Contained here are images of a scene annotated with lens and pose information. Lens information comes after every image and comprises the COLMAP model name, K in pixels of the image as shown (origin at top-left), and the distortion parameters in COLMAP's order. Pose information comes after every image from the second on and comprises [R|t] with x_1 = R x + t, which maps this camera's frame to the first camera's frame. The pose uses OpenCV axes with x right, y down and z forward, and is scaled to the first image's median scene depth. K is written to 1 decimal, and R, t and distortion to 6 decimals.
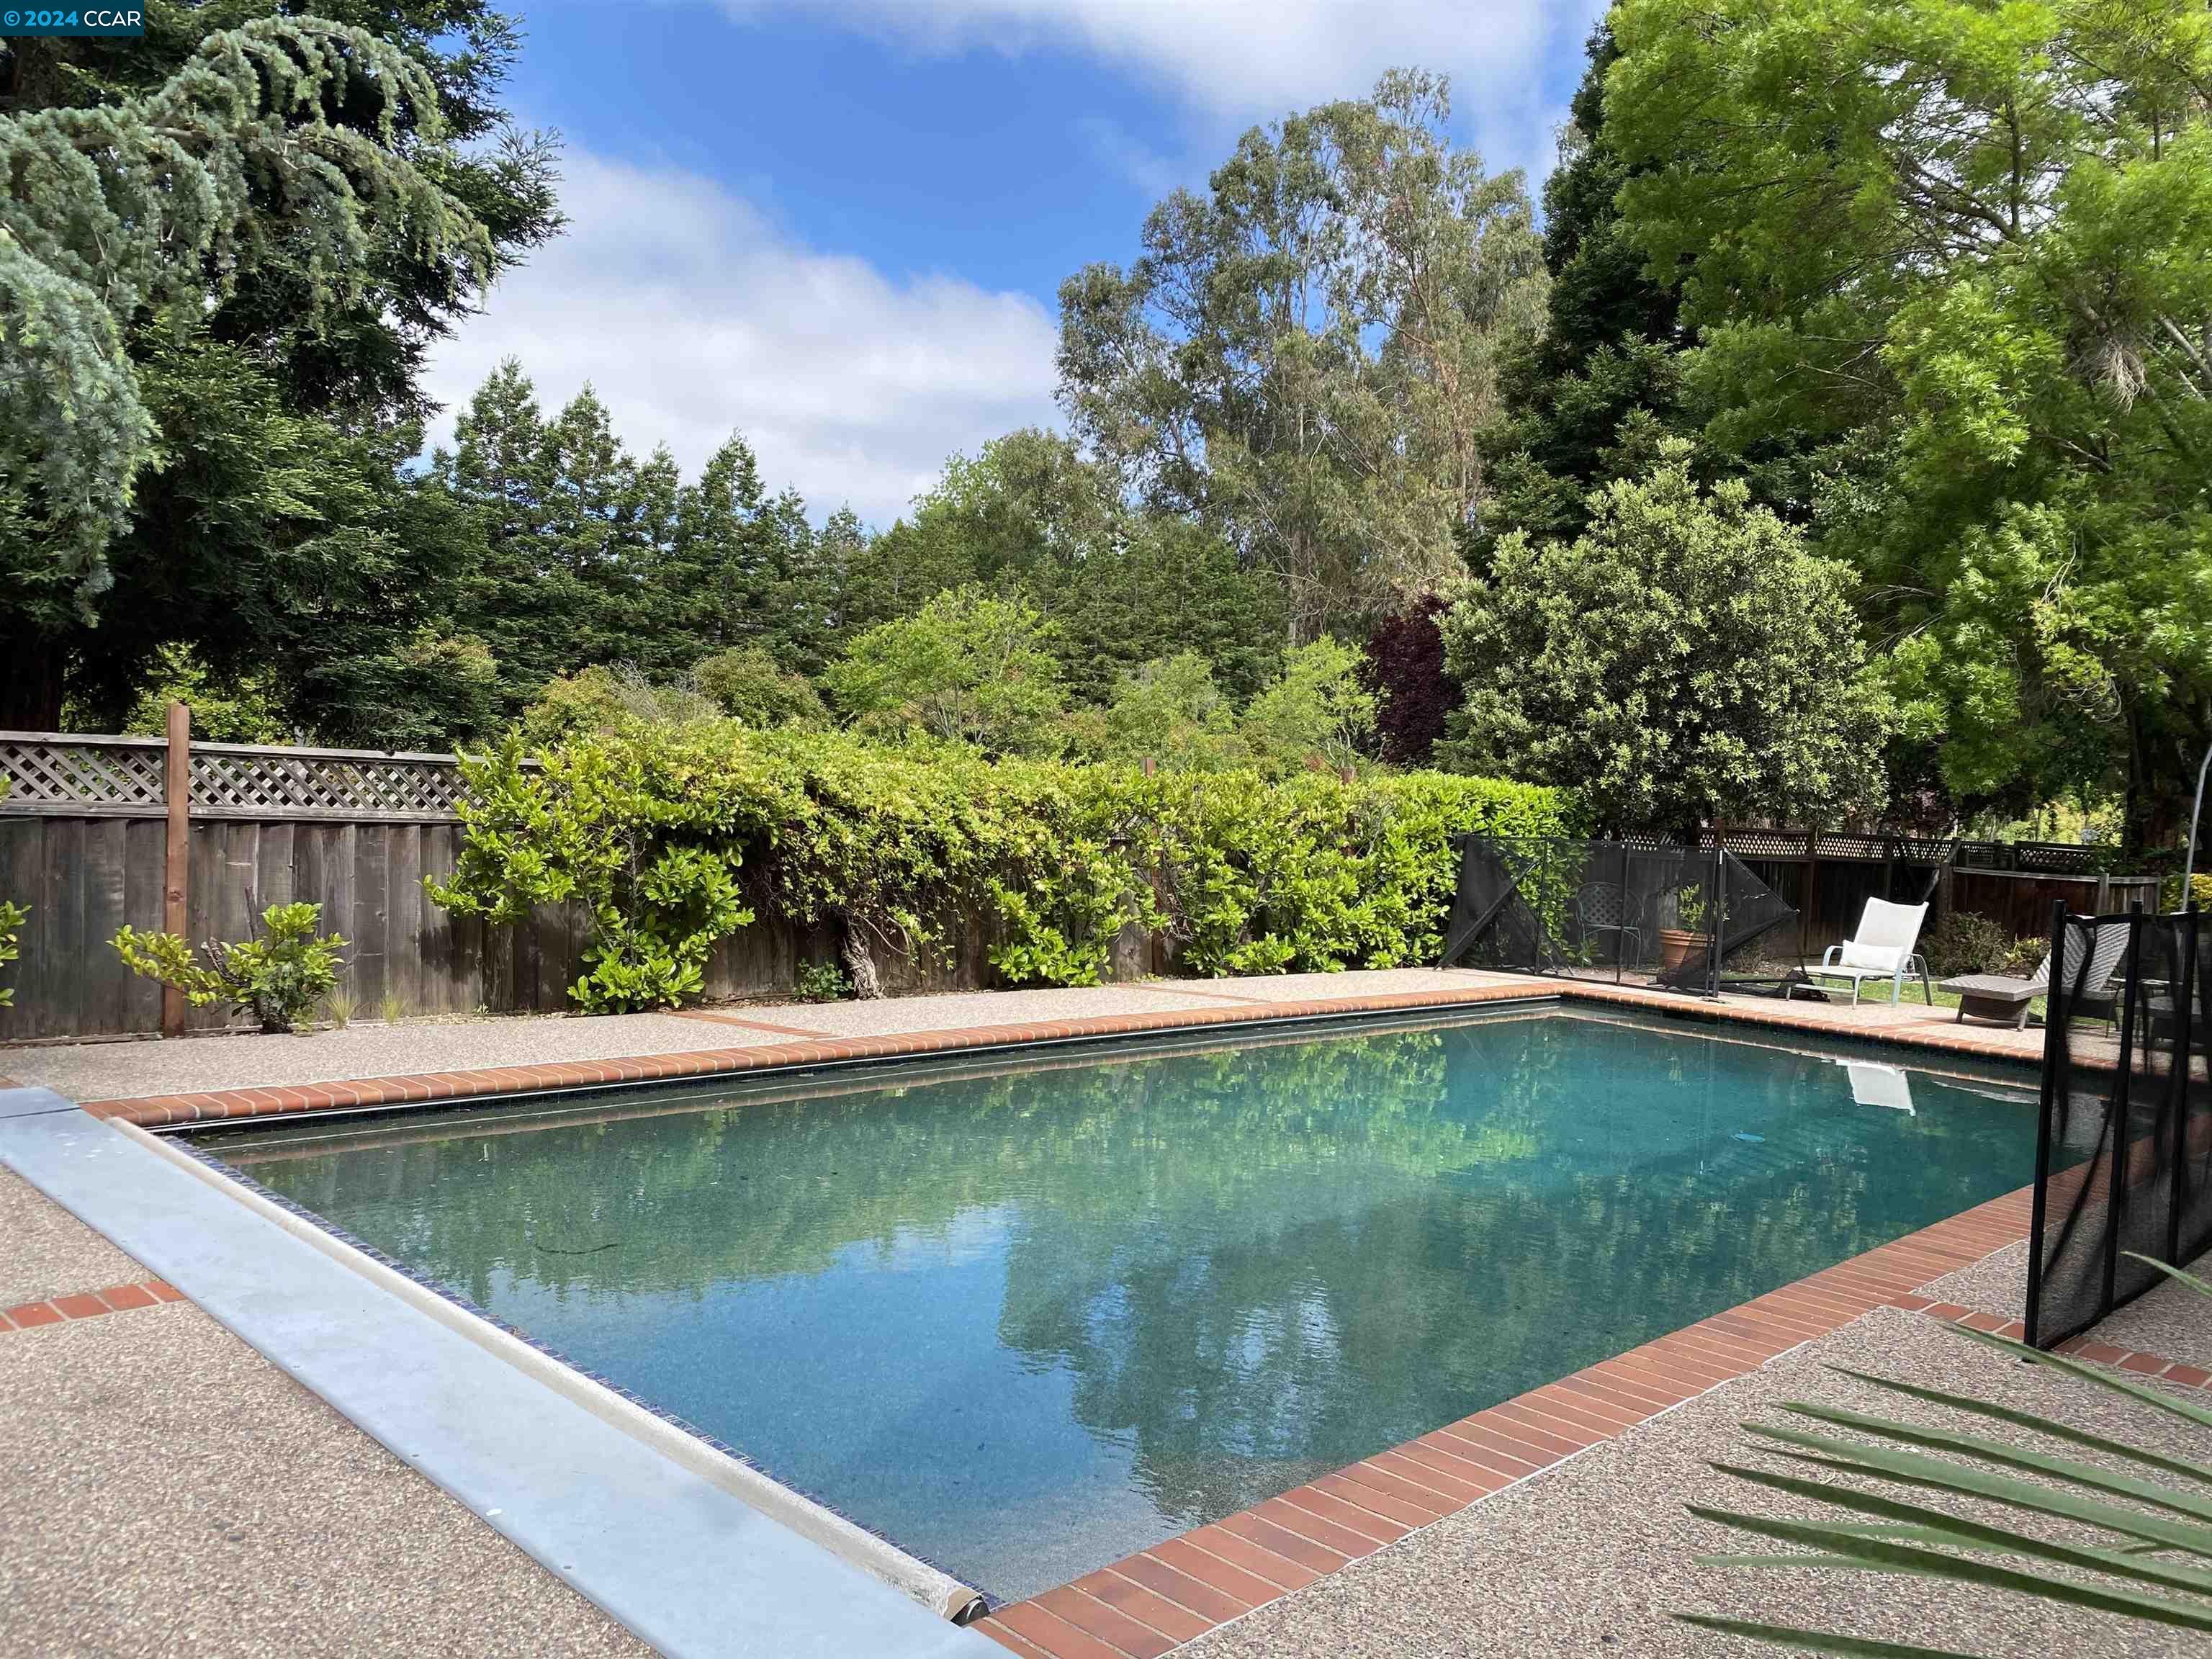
lens RADIAL K [[1675.7, 0, 1143.9], [0, 1675.7, 853.8], [0, 0, 1]] dist [0.050243, -0.048997]
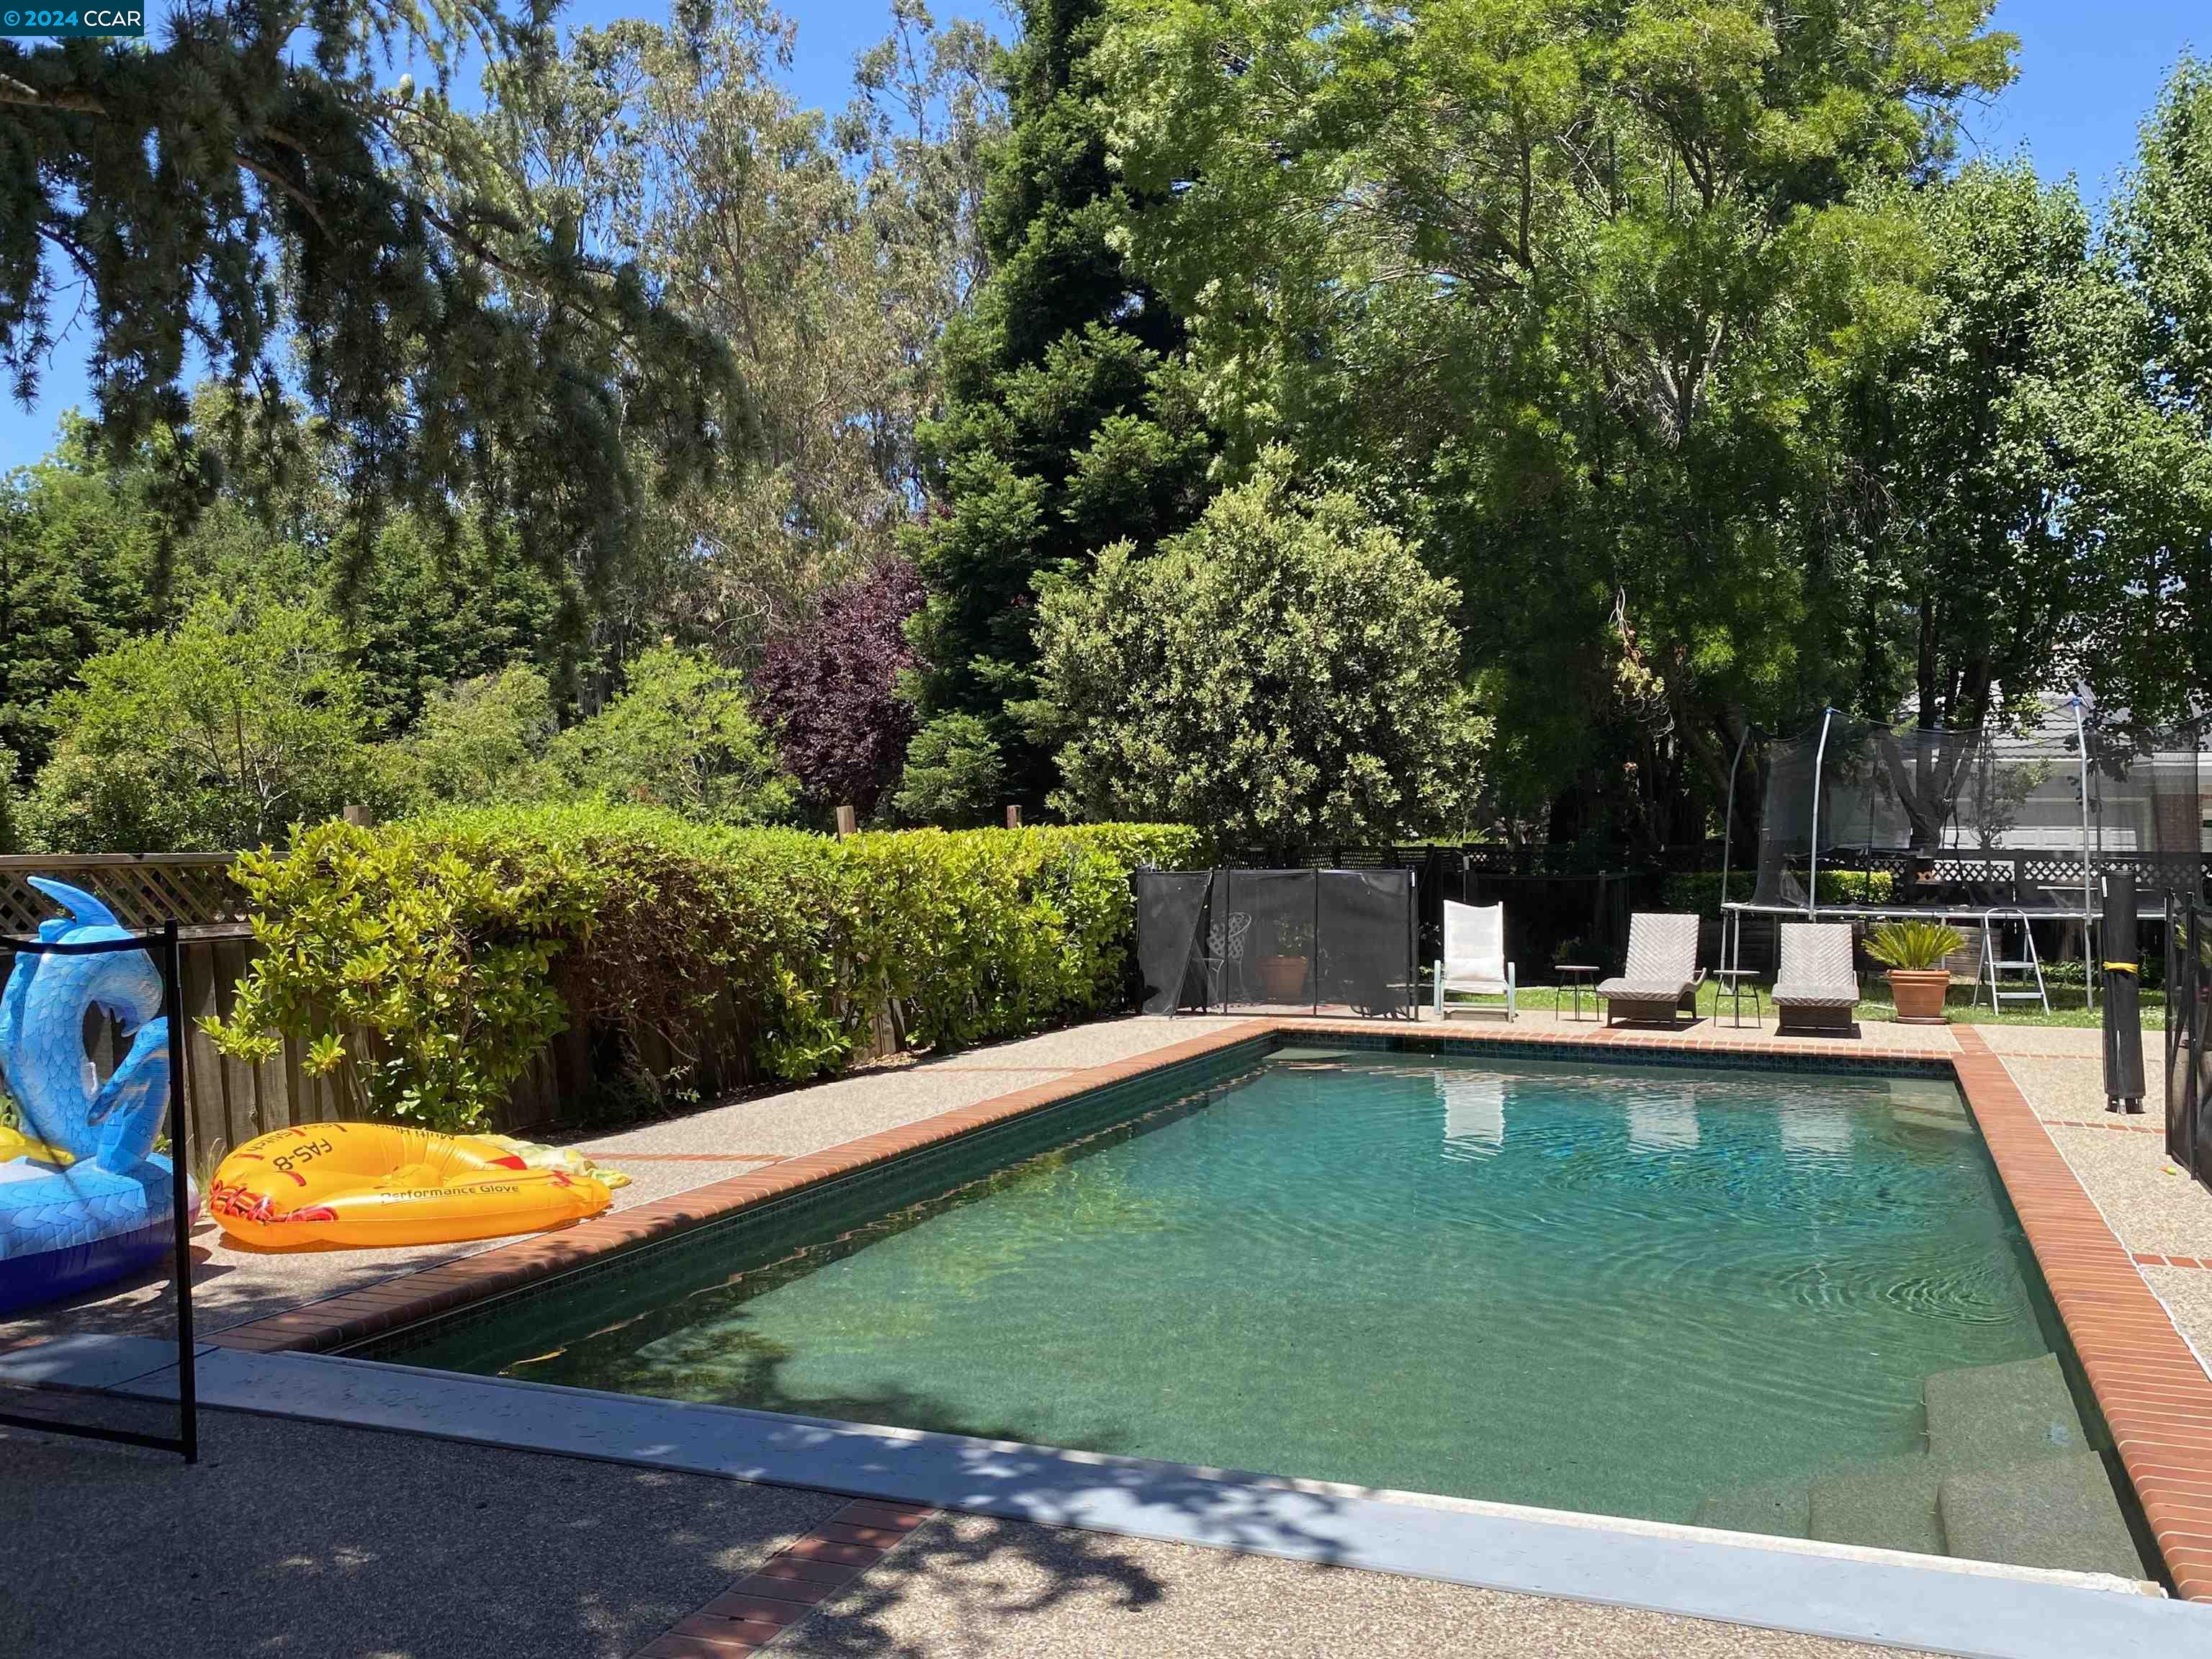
lens RADIAL K [[1952.8, 0, 1103.1], [0, 1952.8, 846.1], [0, 0, 1]] dist [0.077291, -0.160387]
pose [[0.922695, -0.060487, 0.380755, -0.238864], [0.067968, 0.997668, -0.006218, -0.022767], [-0.379491, 0.031616, 0.924655, -0.001165]]
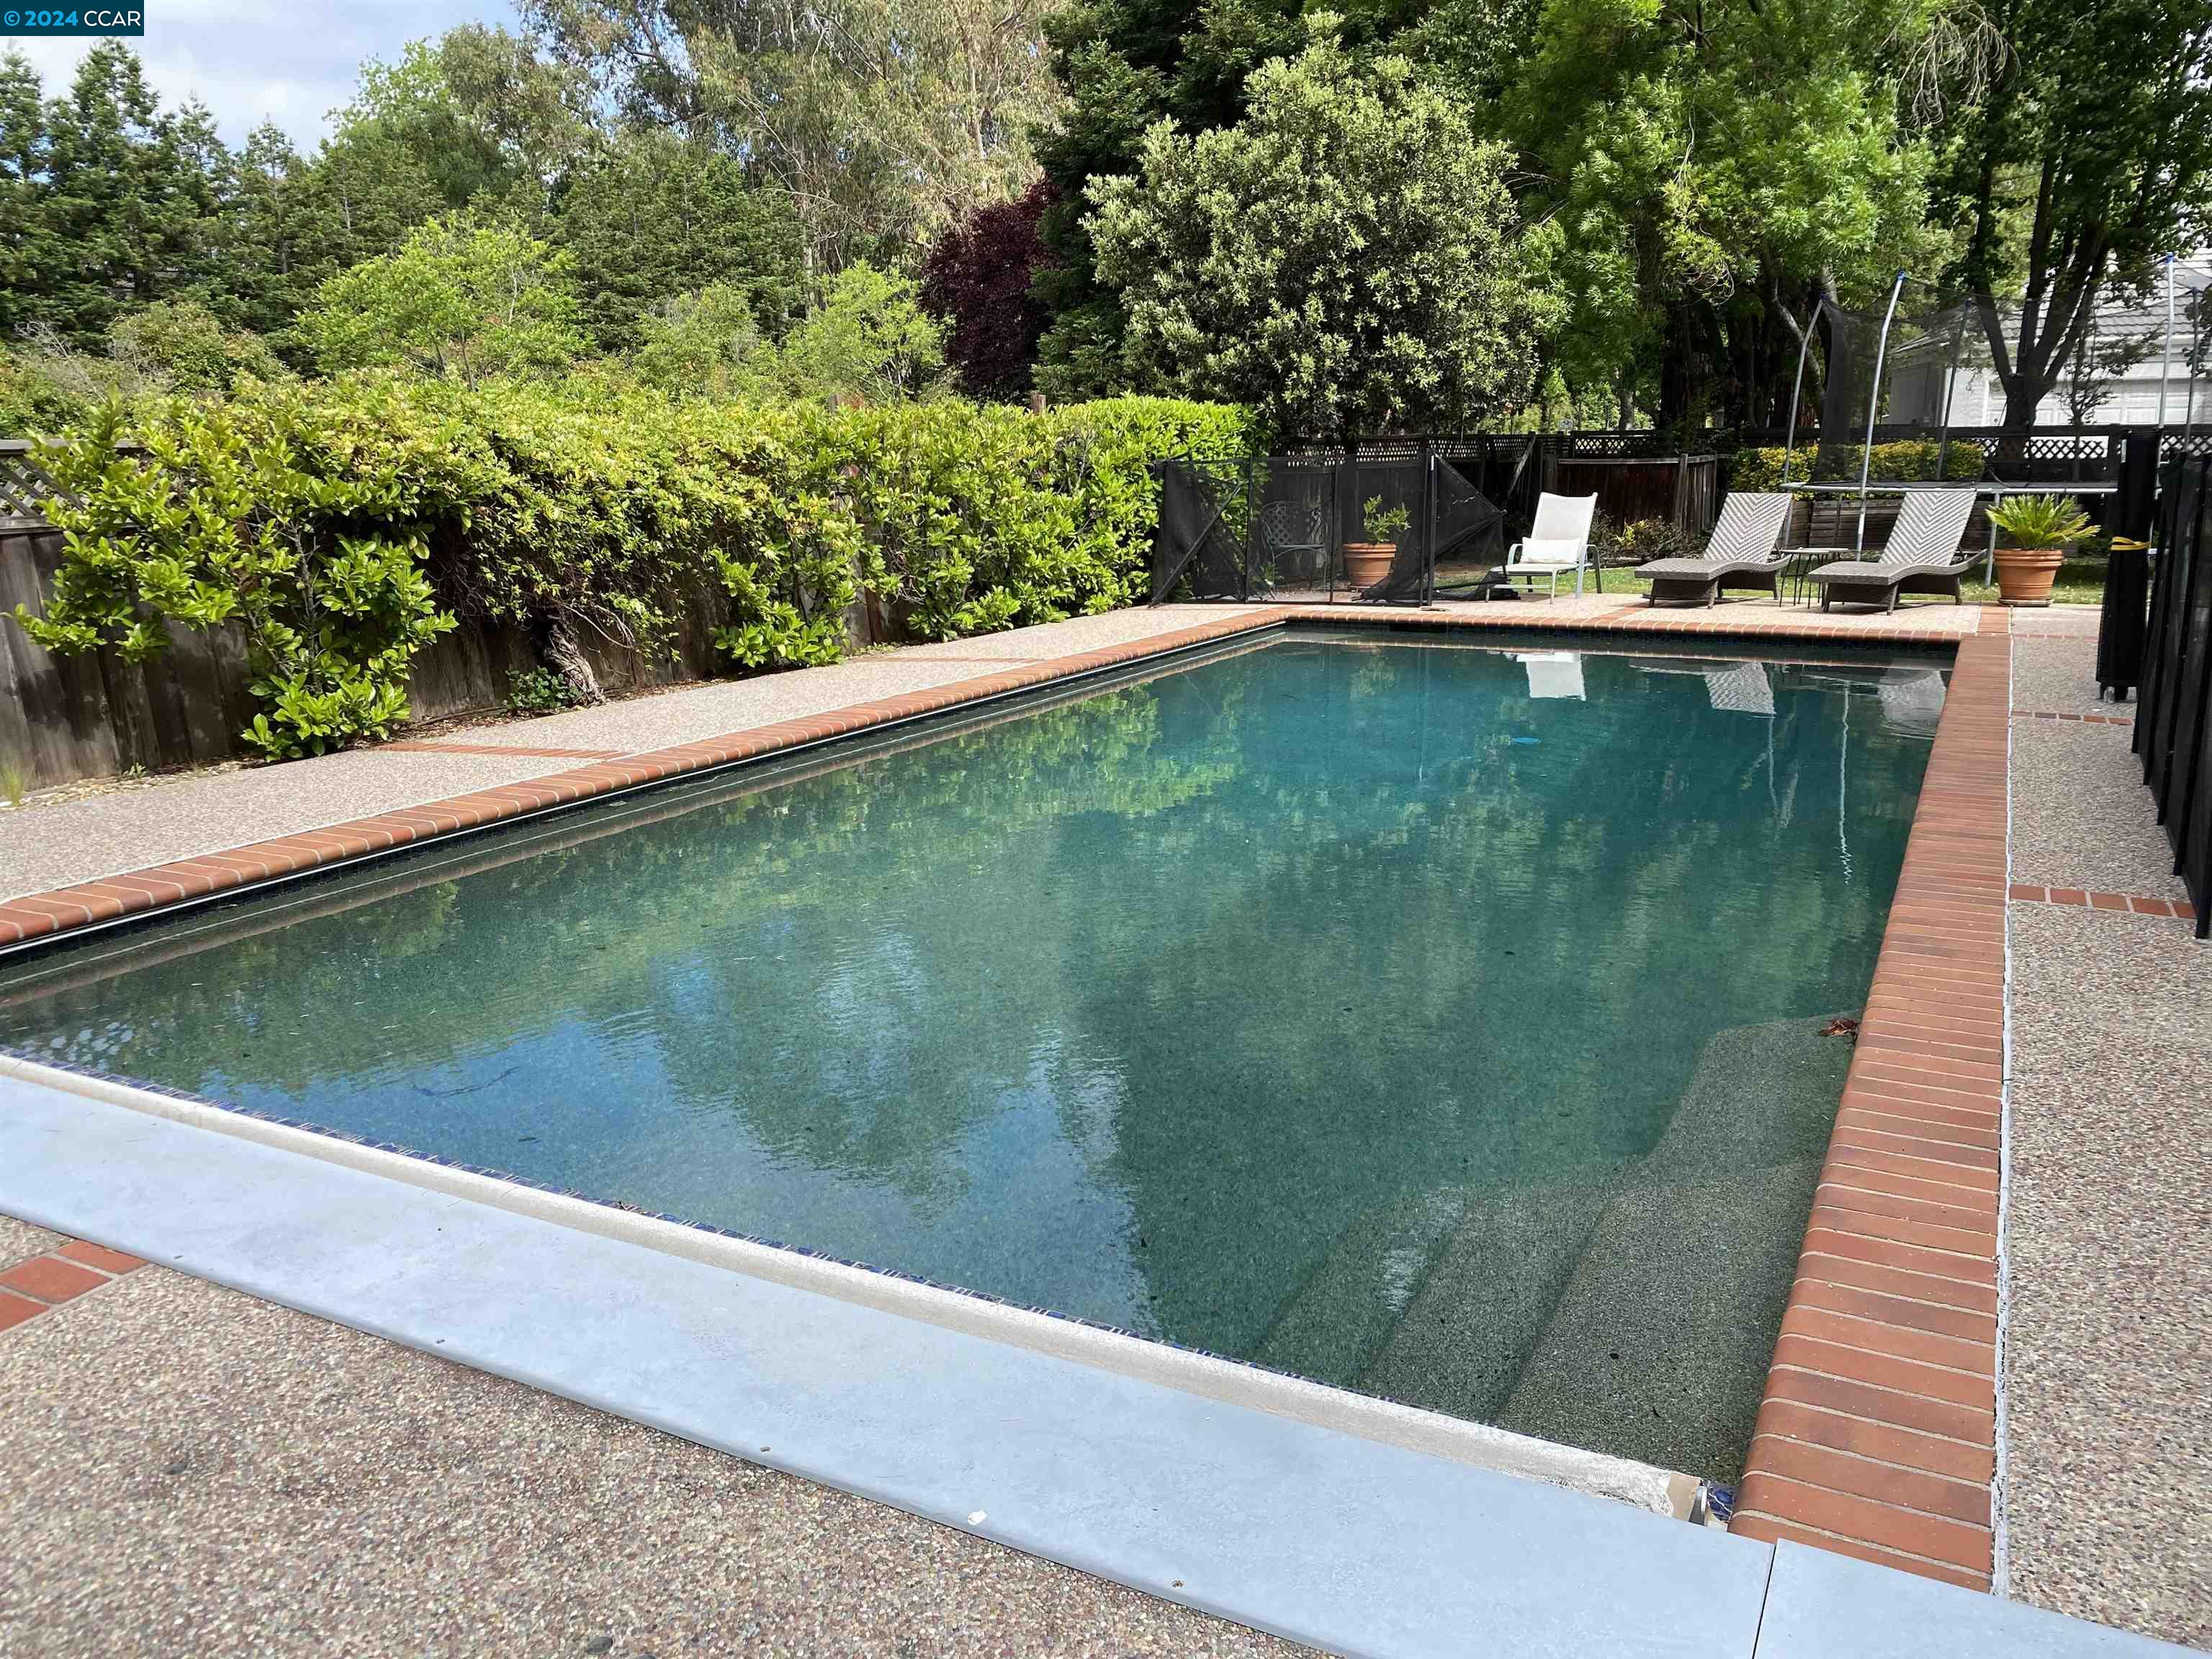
lens RADIAL K [[1675.7, 0, 1133.6], [0, 1675.7, 816.5], [0, 0, 1]] dist [0.050243, -0.048997]
pose [[0.957323, -0.128444, 0.258912, -0.092842], [0.077929, 0.977358, 0.196717, -0.003042], [-0.278317, -0.168145, 0.945657, 0.077861]]
